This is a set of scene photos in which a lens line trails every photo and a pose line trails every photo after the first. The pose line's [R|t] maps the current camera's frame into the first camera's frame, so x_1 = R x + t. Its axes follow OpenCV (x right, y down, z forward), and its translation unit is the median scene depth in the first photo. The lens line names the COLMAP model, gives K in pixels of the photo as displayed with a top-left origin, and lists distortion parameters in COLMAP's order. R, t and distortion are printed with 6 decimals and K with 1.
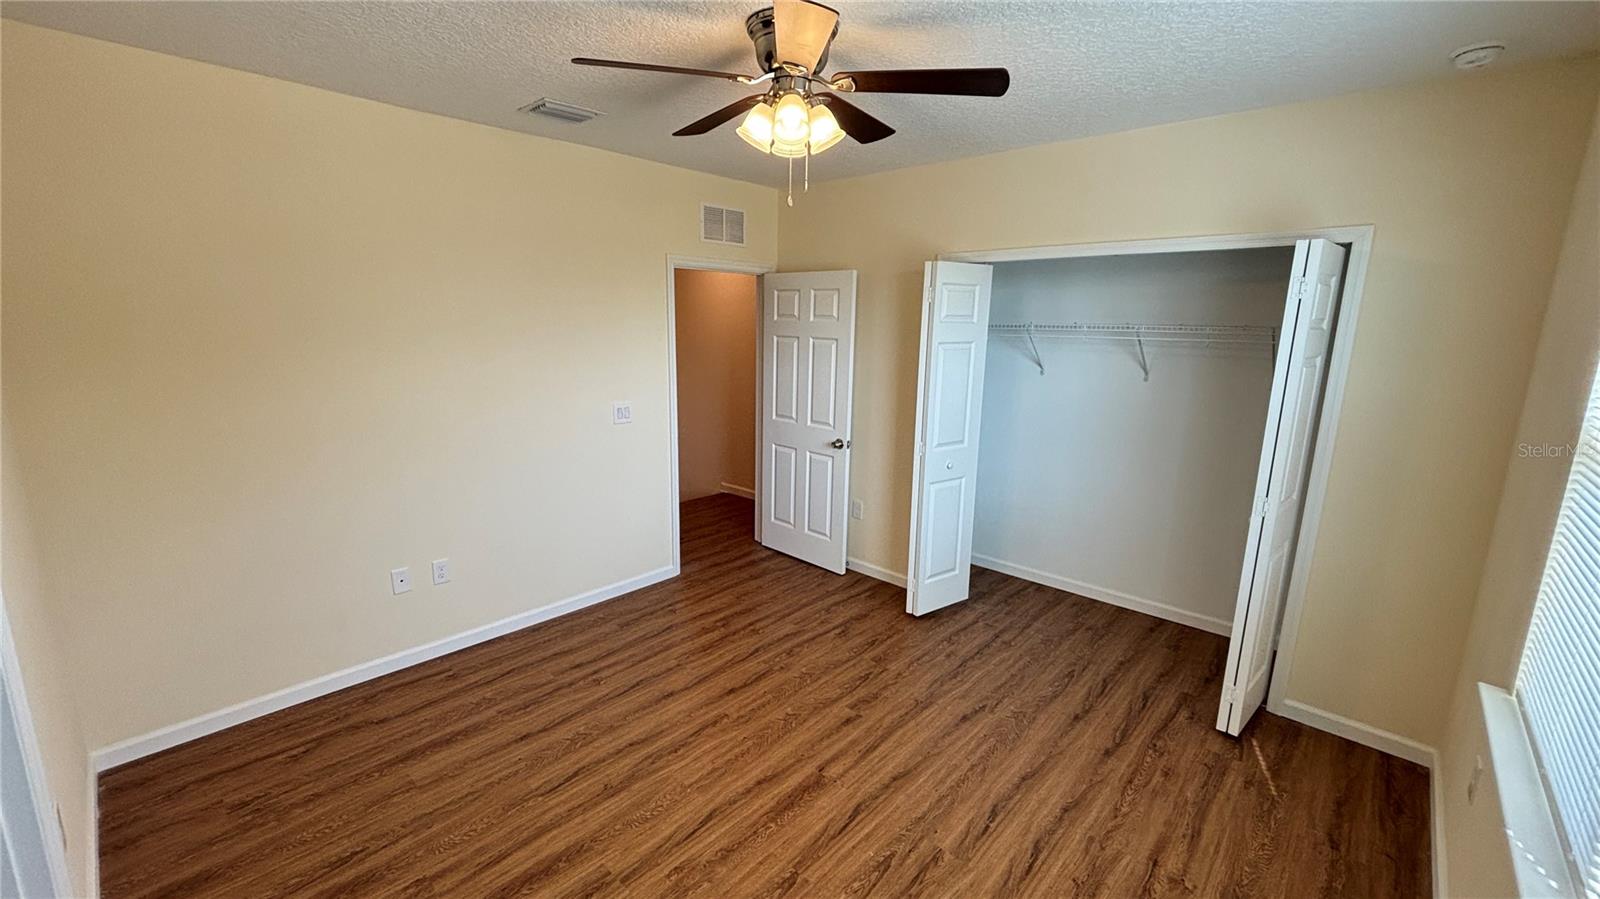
lens RADIAL K [[646.8, 0, 799.8], [0, 646.8, 448.8], [0, 0, 1]] dist [-0.001308, -0.003270]
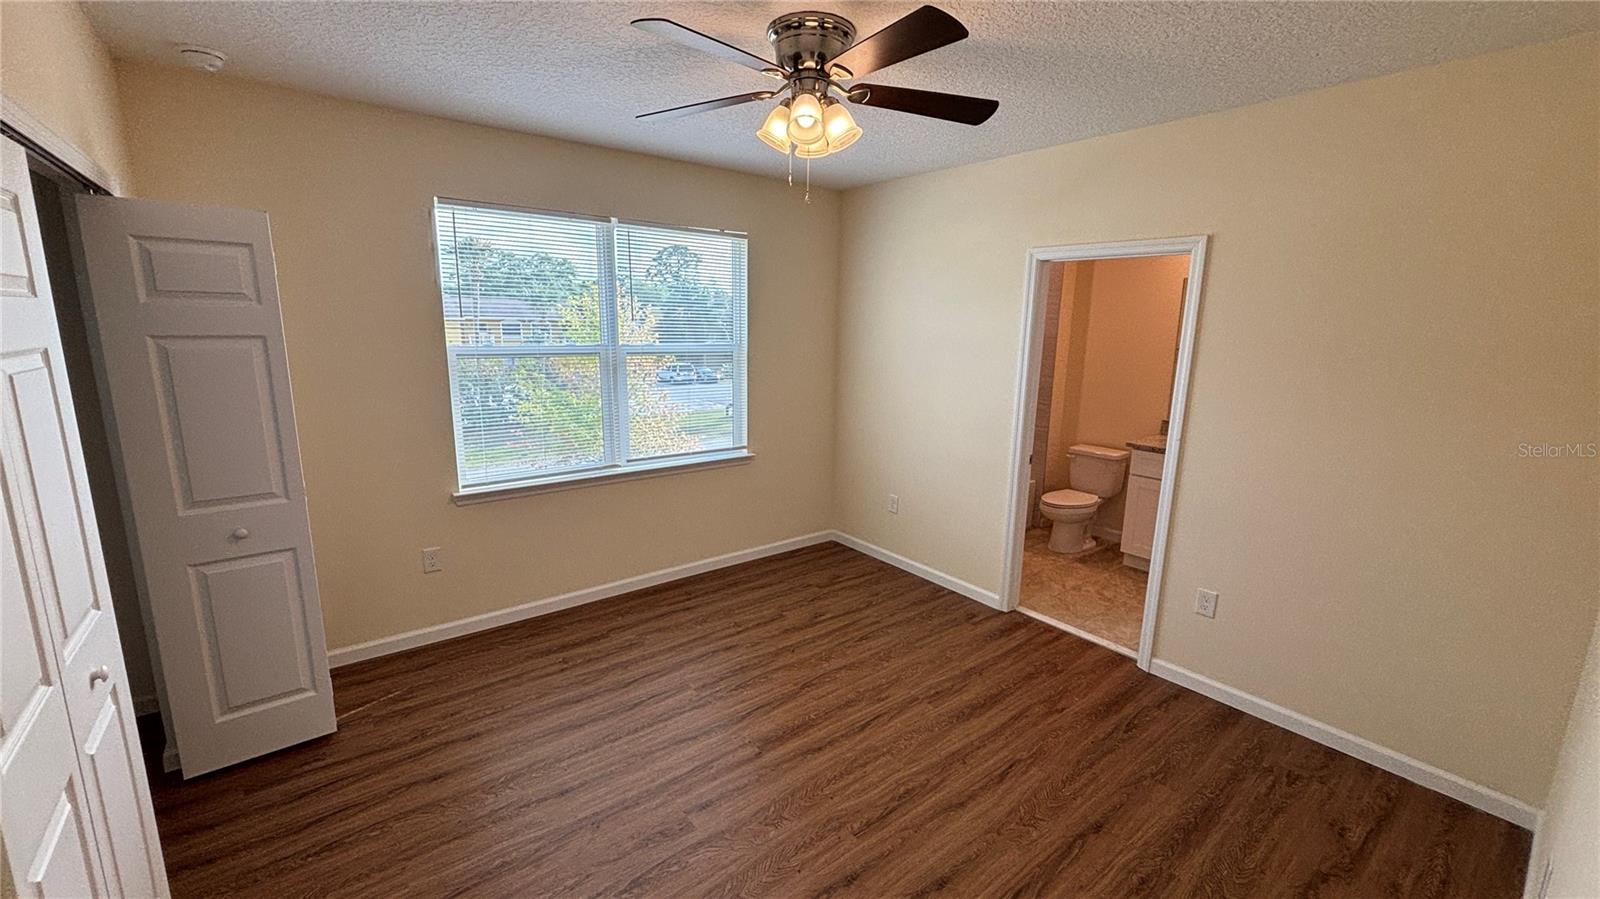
lens RADIAL K [[646.8, 0, 799.1], [0, 646.8, 447.9], [0, 0, 1]] dist [-0.001308, -0.003270]
pose [[-0.987445, -0.060995, 0.145710, -0.148737], [-0.000943, 0.924701, 0.380694, -0.338462], [-0.157958, 0.375777, -0.913149, 1.735392]]
